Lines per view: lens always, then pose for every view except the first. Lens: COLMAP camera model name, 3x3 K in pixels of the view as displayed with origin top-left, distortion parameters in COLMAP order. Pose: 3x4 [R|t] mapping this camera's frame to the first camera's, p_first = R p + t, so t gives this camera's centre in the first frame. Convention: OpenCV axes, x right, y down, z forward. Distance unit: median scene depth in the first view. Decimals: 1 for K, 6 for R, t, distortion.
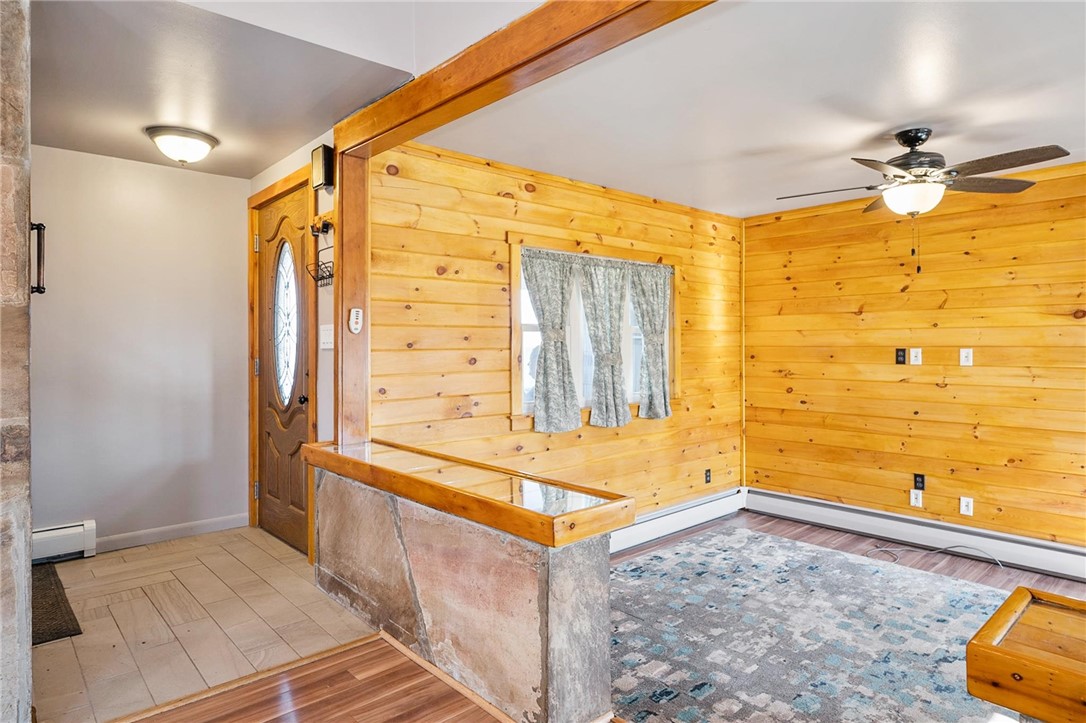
lens RADIAL K [[629.5, 0, 550.3], [0, 629.5, 333.5], [0, 0, 1]] dist [0.000110, -0.000192]
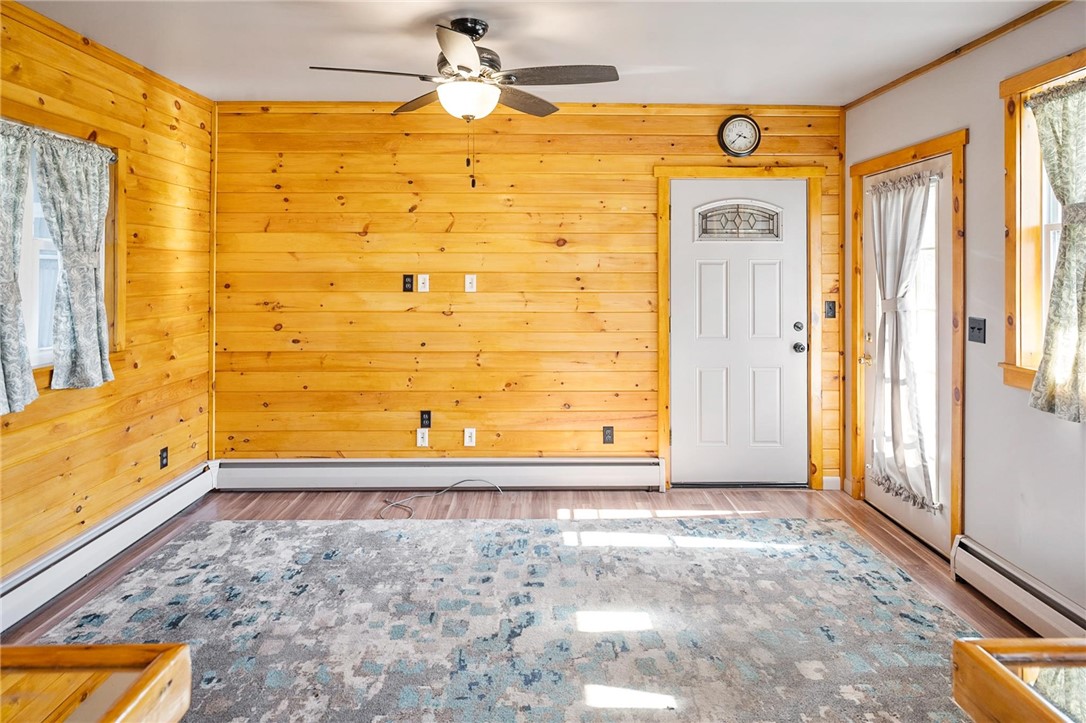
lens RADIAL K [[649.4, 0, 543.2], [0, 649.4, 261.9], [0, 0, 1]] dist [0.000549, -0.000274]
pose [[0.665386, 0.012360, 0.746397, -0.011806], [-0.015358, 0.999878, -0.002867, 0.005600], [-0.746341, -0.009556, 0.665495, 0.239221]]
